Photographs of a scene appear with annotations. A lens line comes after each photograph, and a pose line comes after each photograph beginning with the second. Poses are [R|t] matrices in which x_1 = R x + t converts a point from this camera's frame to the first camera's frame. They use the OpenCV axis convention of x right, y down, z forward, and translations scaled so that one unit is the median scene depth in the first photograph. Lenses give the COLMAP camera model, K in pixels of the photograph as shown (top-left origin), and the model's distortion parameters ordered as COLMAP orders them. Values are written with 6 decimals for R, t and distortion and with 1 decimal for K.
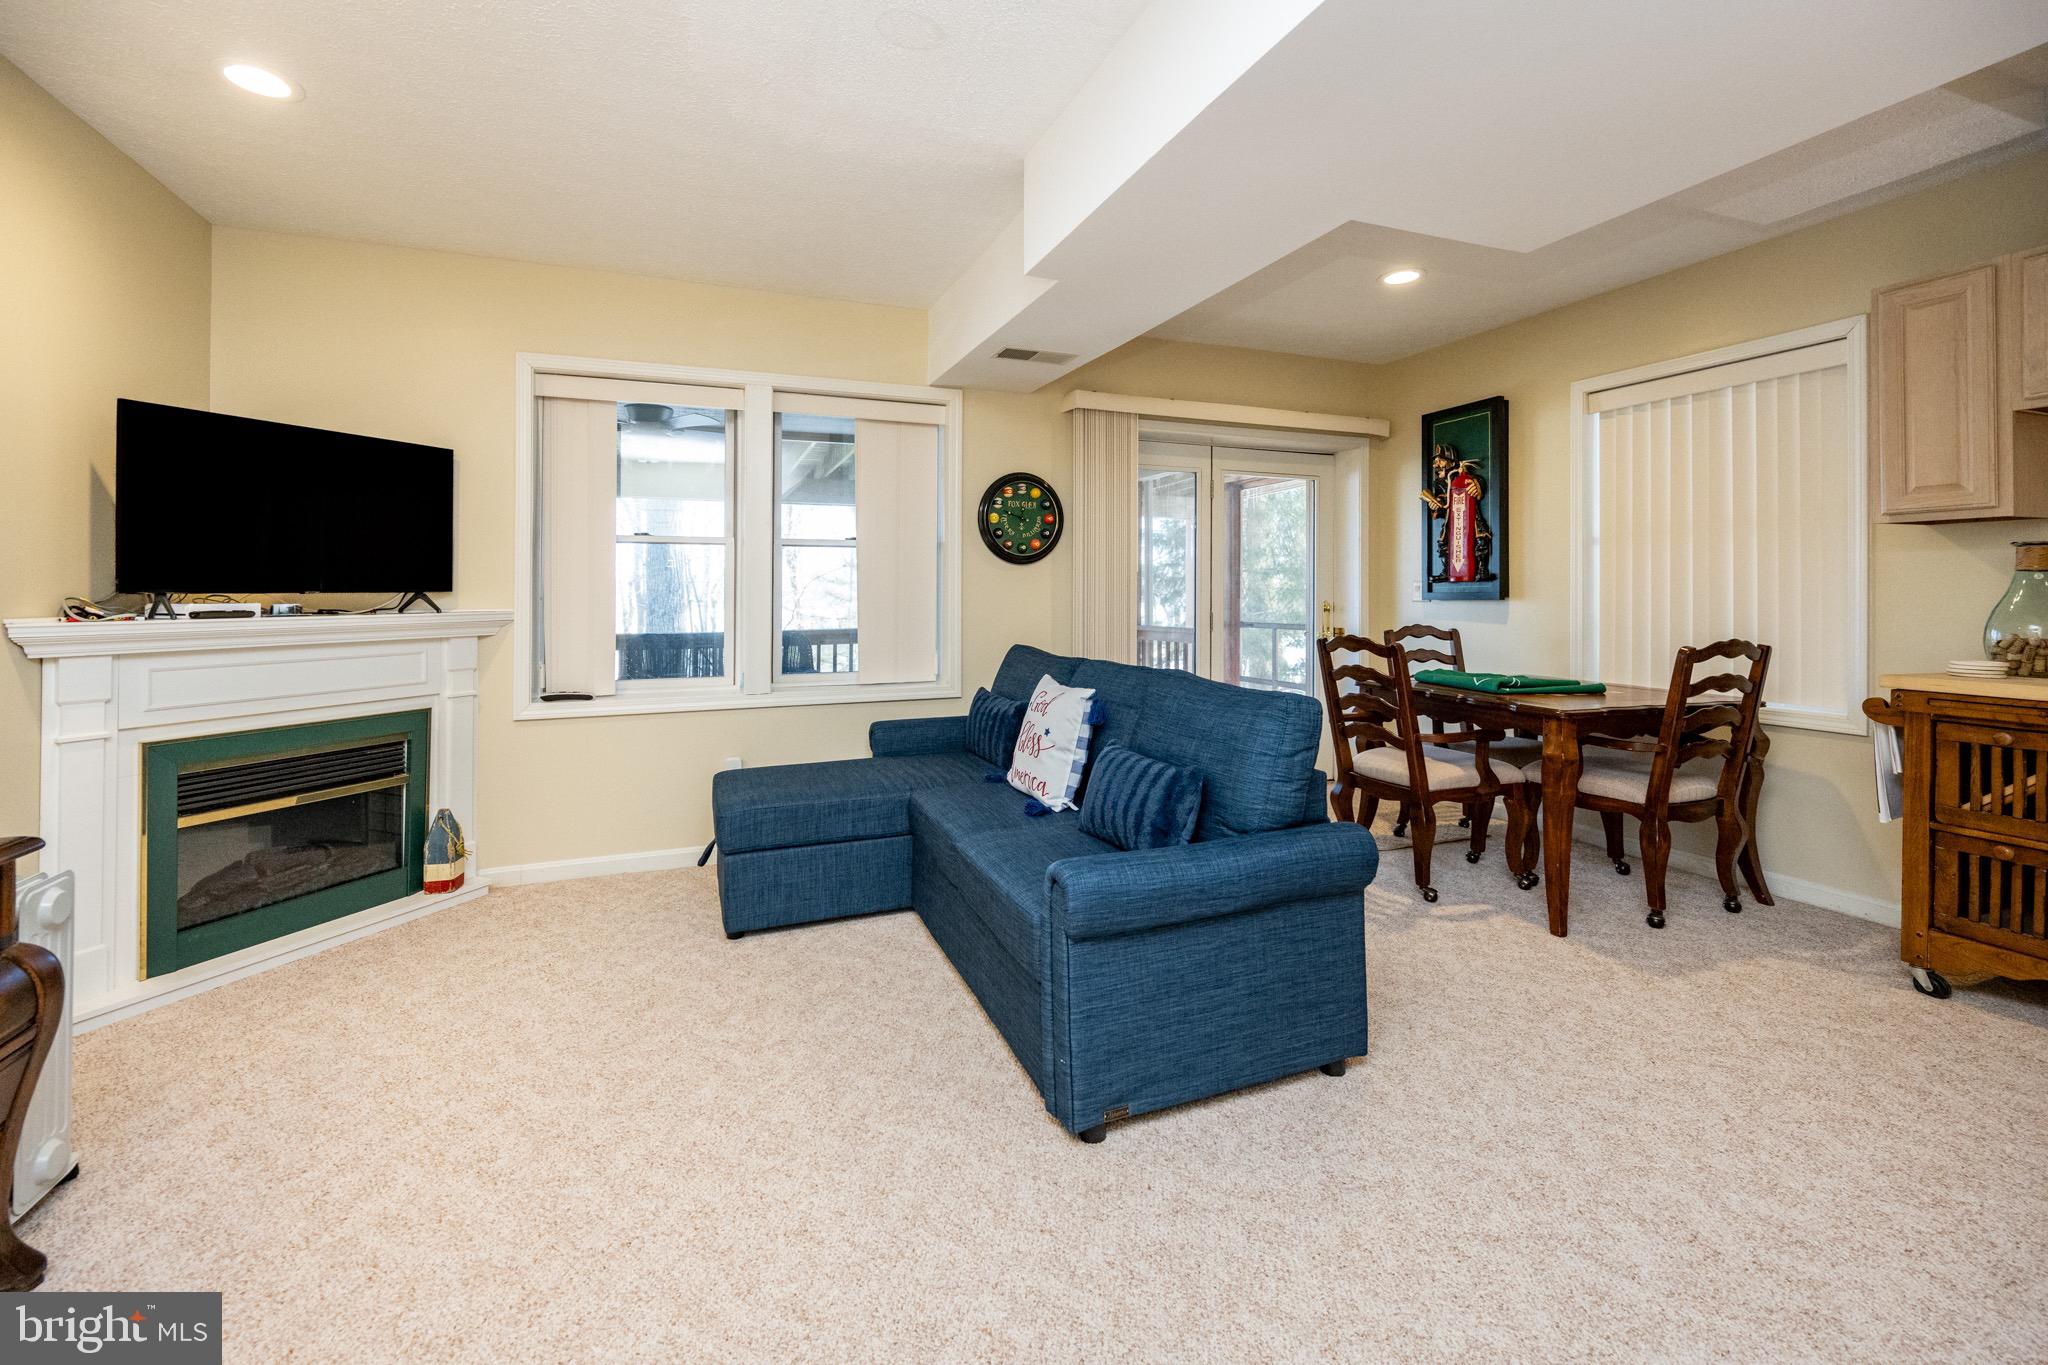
lens RADIAL K [[868.6, 0, 1024.0], [0, 868.6, 656.6], [0, 0, 1]] dist [-0.001668, -0.001009]
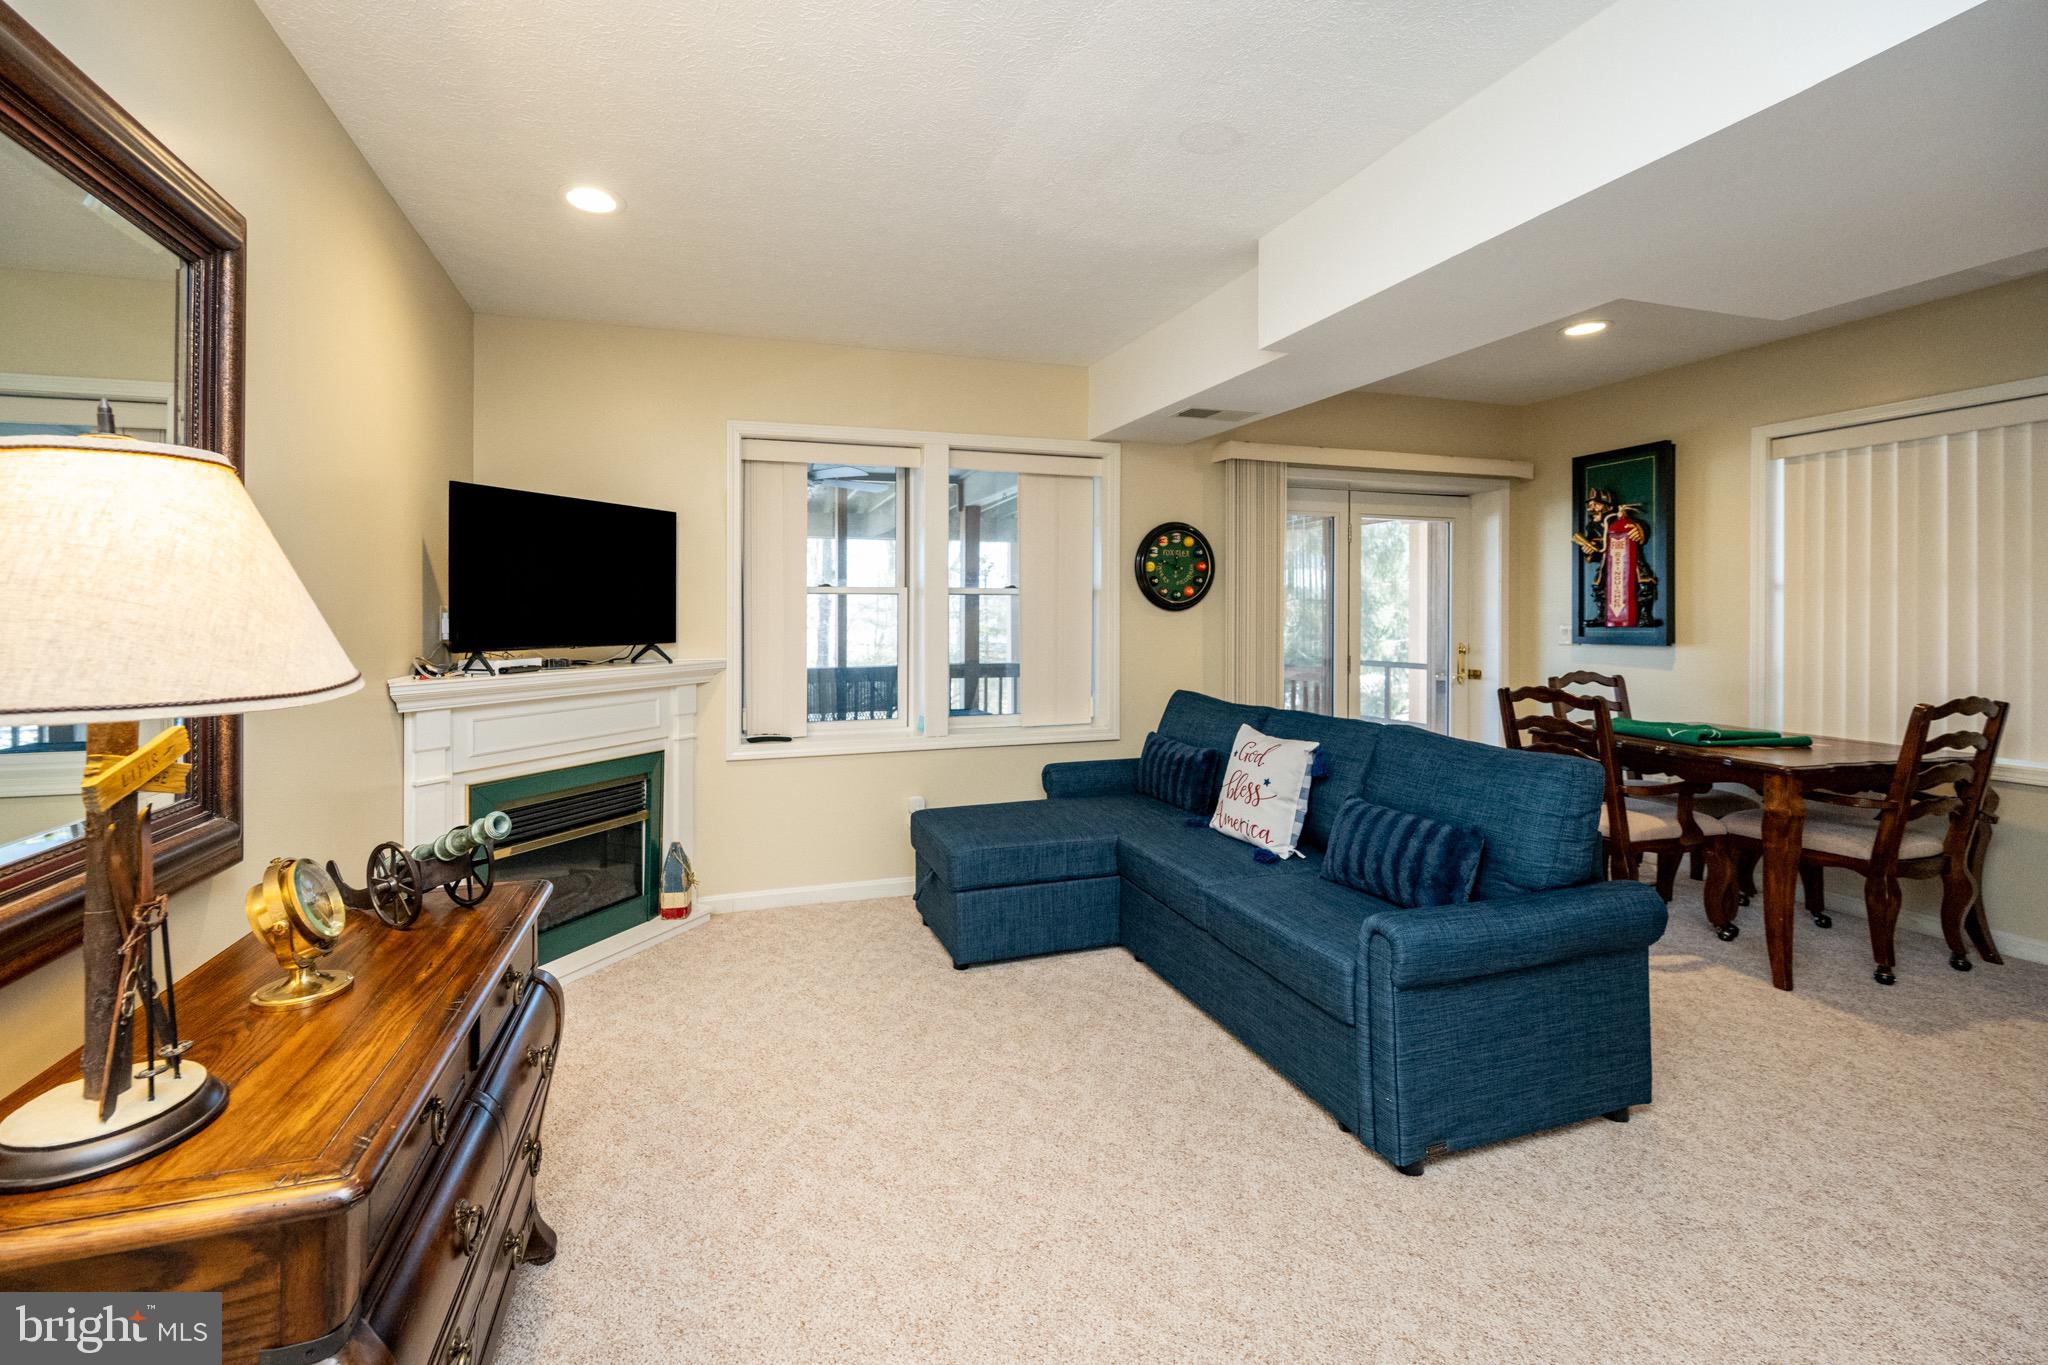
lens RADIAL K [[859.1, 0, 1014.6], [0, 859.1, 692.5], [0, 0, 1]] dist [-0.002728, 0.000417]
pose [[0.997180, 0.003419, -0.074965, -0.189372], [-0.002812, 0.999962, 0.008211, -0.027836], [0.074991, -0.007977, 0.997152, -0.055905]]
